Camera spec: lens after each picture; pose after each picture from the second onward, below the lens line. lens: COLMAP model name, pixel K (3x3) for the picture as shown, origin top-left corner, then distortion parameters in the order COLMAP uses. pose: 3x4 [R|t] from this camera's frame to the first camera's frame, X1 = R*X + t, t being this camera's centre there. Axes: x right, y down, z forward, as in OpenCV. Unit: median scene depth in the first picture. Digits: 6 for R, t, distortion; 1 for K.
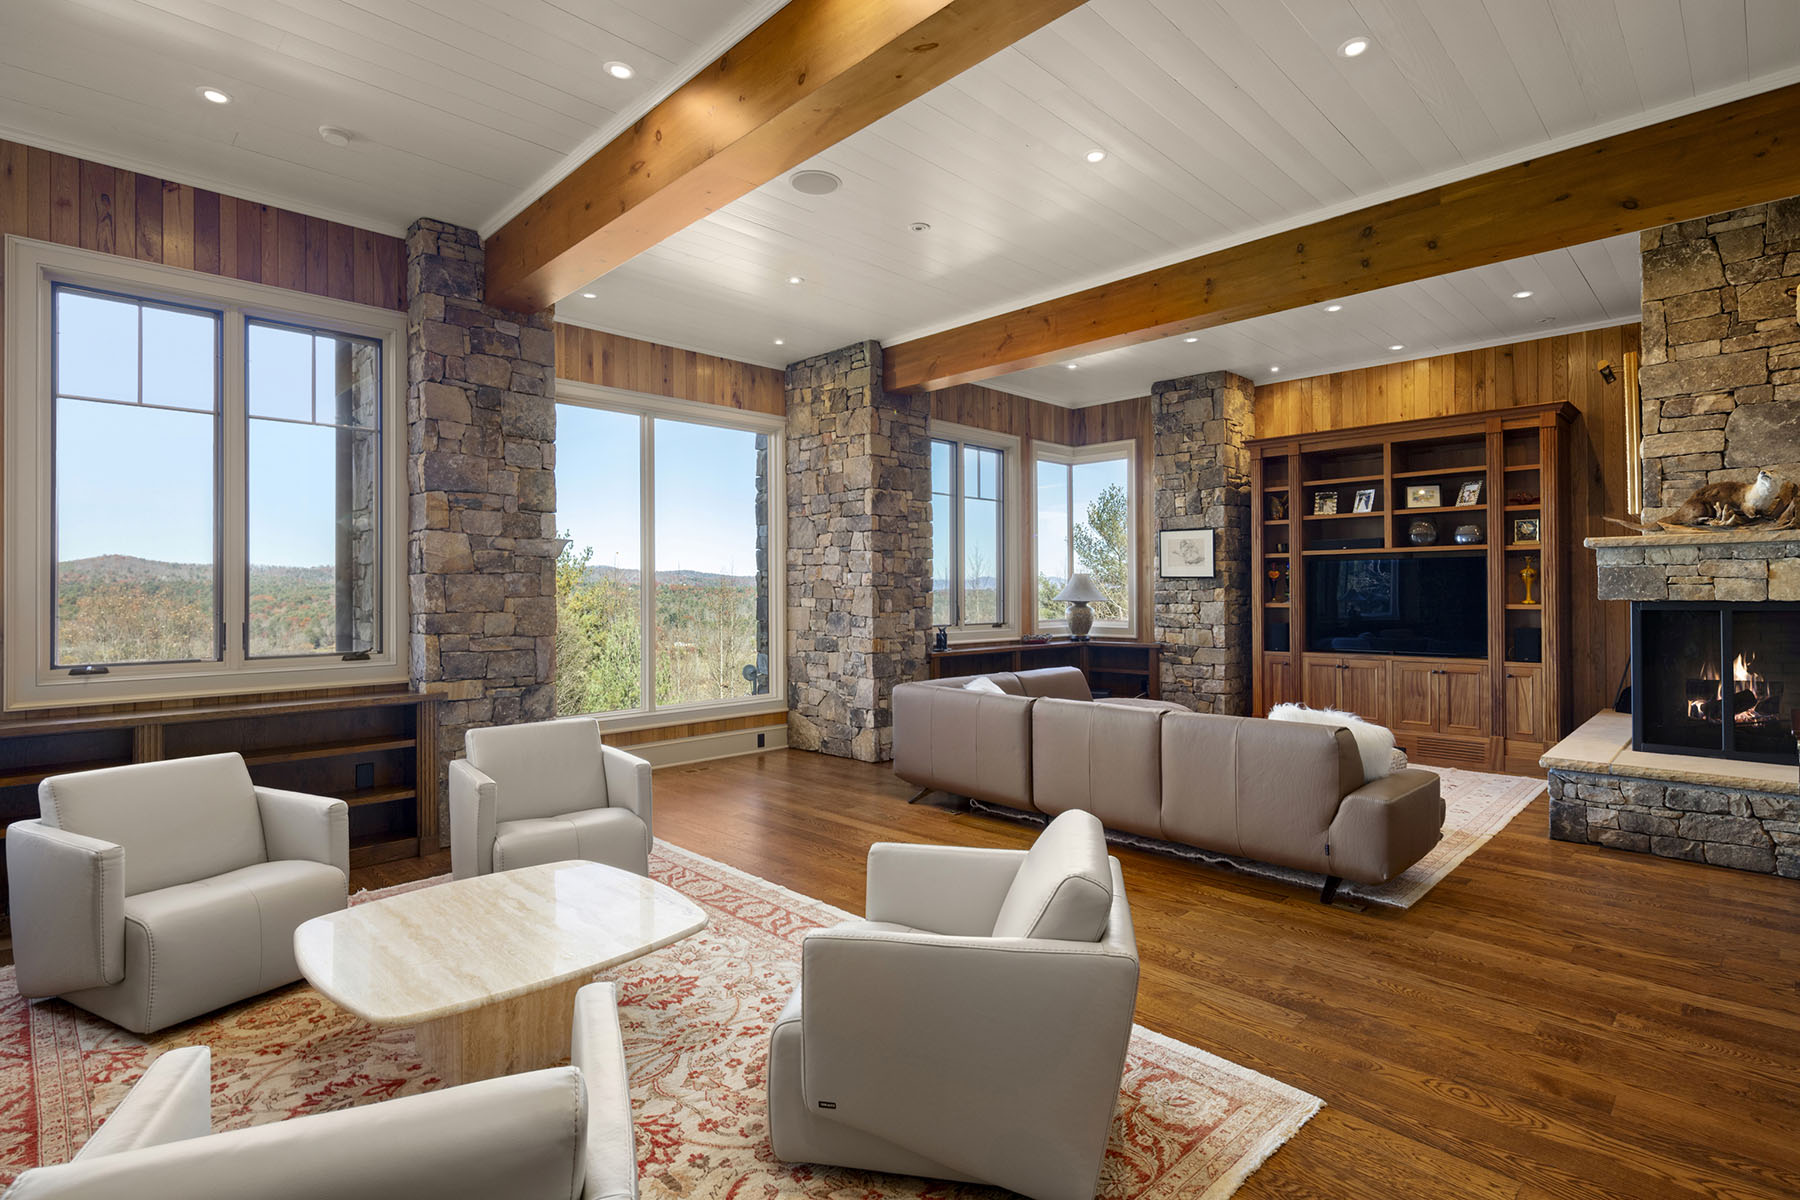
lens RADIAL K [[876.1, 0, 907.9], [0, 876.1, 593.5], [0, 0, 1]] dist [0.003081, -0.000907]
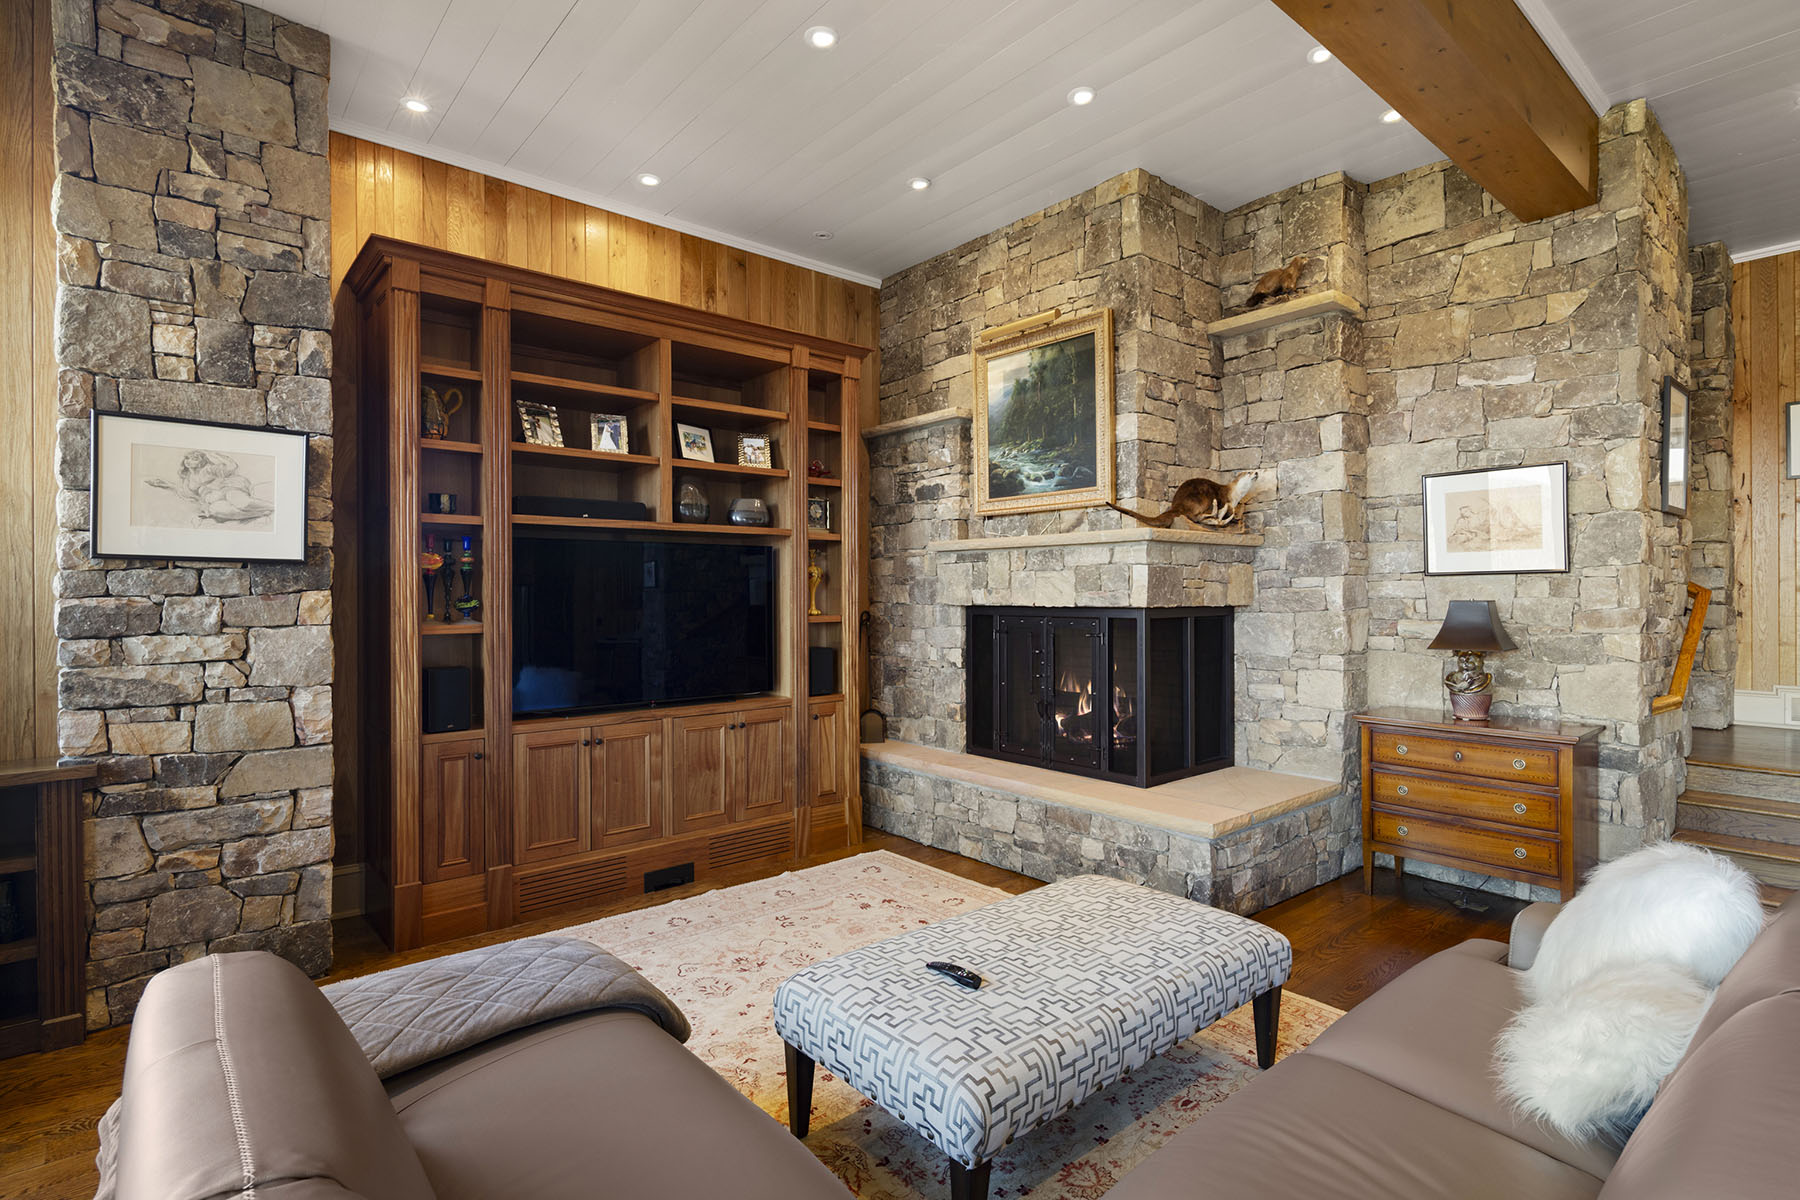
lens RADIAL K [[876.1, 0, 907.9], [0, 876.1, 593.5], [0, 0, 1]] dist [0.003081, -0.000907]
pose [[0.073913, 0.003324, 0.997259, -0.012305], [0.006544, 0.999971, -0.003818, -0.001708], [-0.997243, 0.006809, 0.073889, 0.734307]]
